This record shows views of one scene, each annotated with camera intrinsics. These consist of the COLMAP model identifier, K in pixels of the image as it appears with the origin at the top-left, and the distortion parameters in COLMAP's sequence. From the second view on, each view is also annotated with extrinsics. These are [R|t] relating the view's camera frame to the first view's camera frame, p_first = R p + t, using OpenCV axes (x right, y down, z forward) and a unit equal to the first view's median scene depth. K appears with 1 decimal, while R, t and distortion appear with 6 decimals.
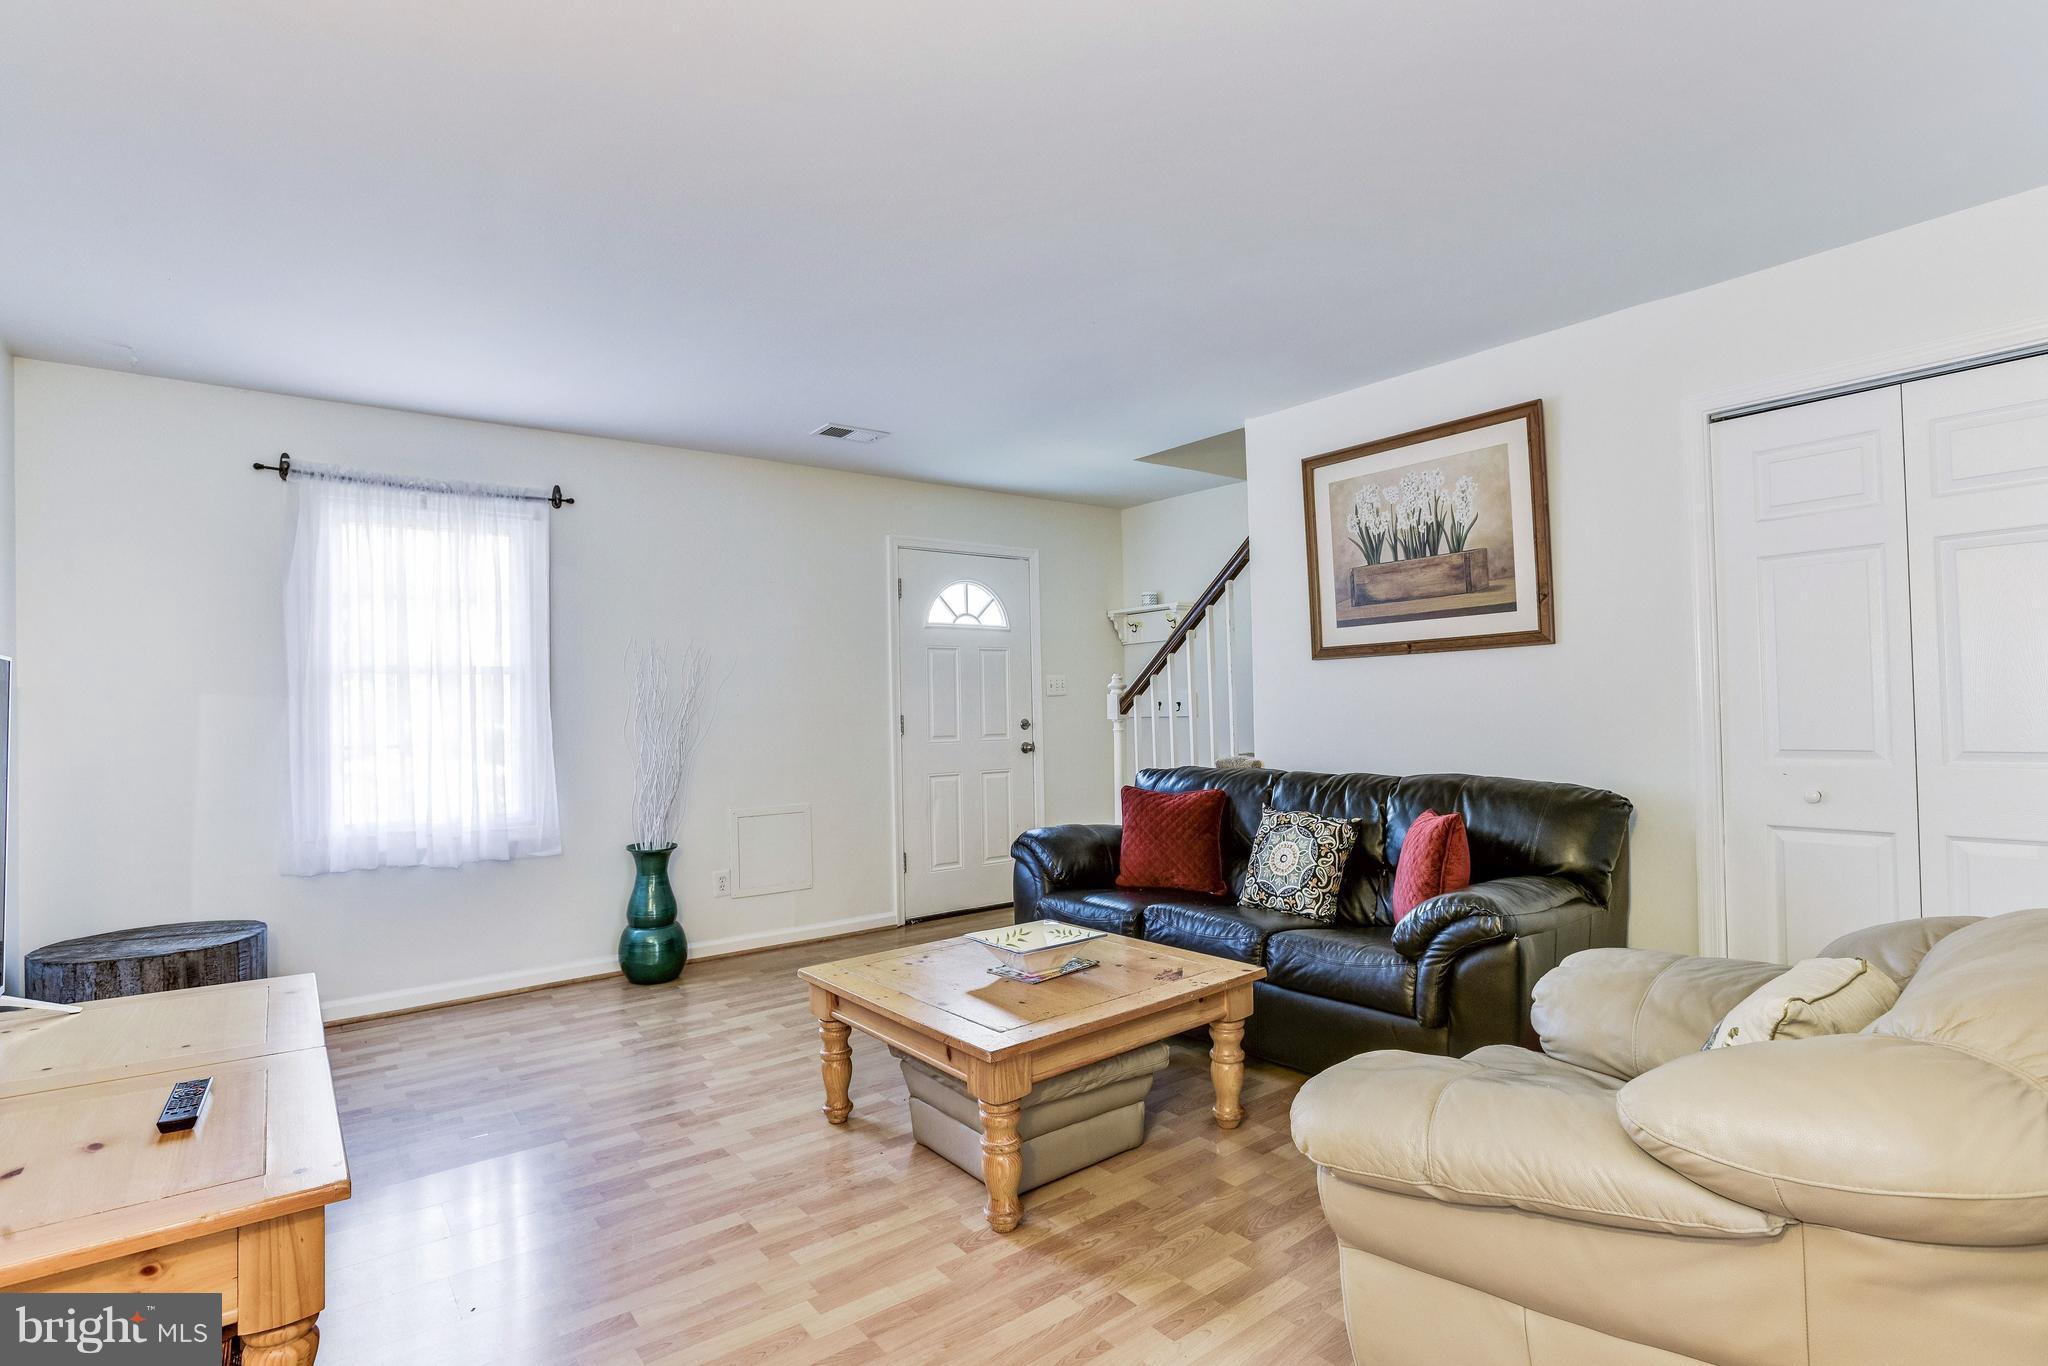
lens RADIAL K [[969.5, 0, 1024.0], [0, 969.5, 683.0], [0, 0, 1]] dist [-0.022098, 0.000162]
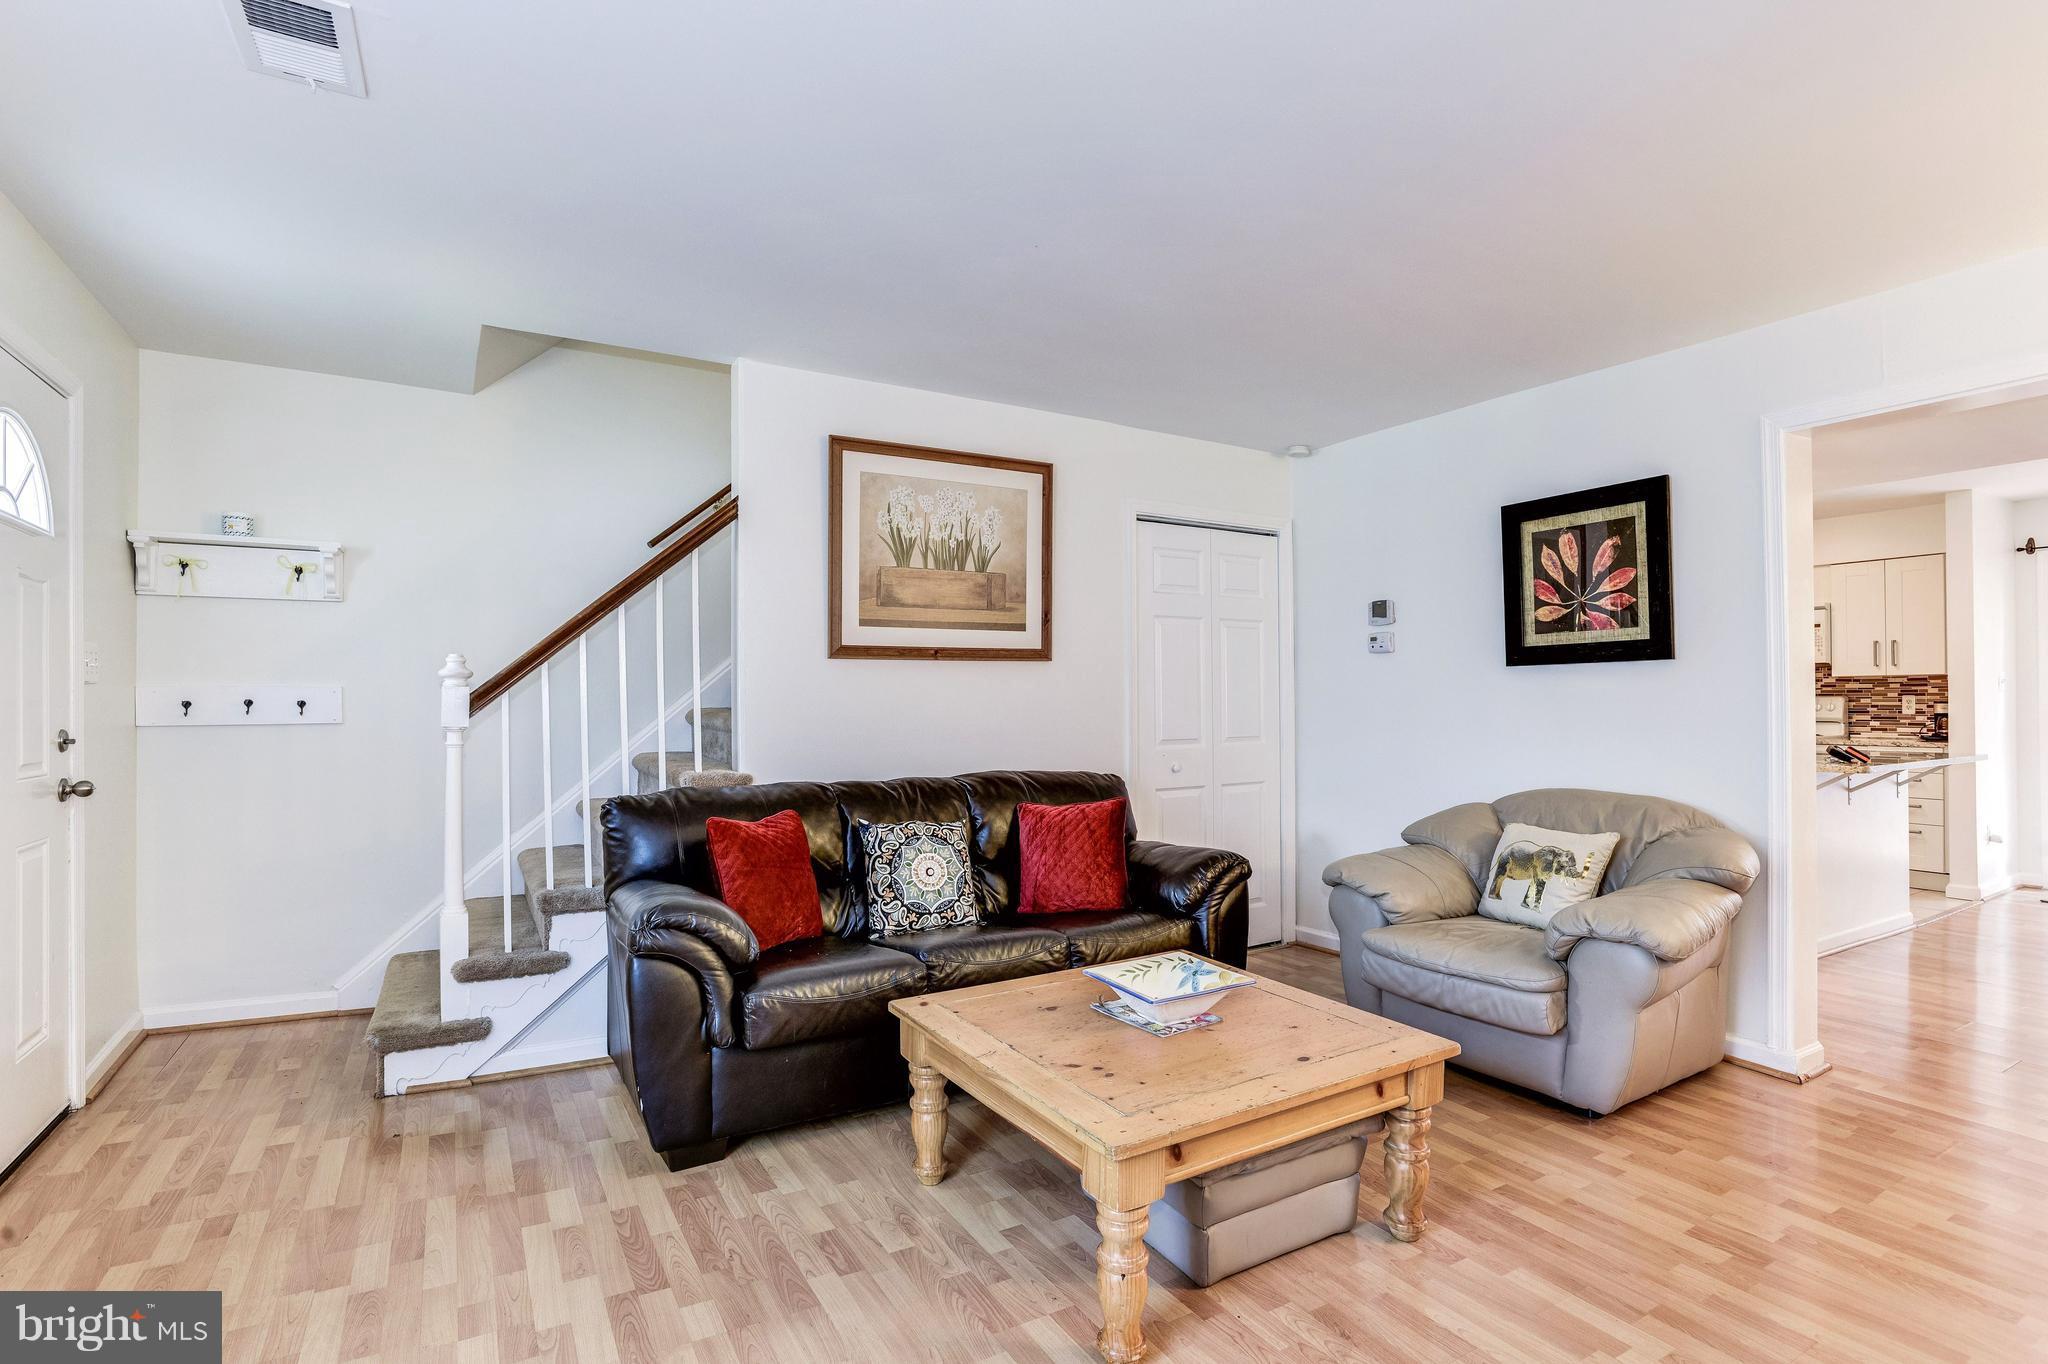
lens RADIAL K [[1022.5, 0, 1017.1], [0, 1022.5, 679.4], [0, 0, 1]] dist [0.000849, 0.001063]
pose [[0.151264, 0.036485, 0.987820, -0.665307], [-0.028592, 0.999062, -0.032522, 0.023980], [-0.988080, -0.023325, 0.152165, 0.731042]]
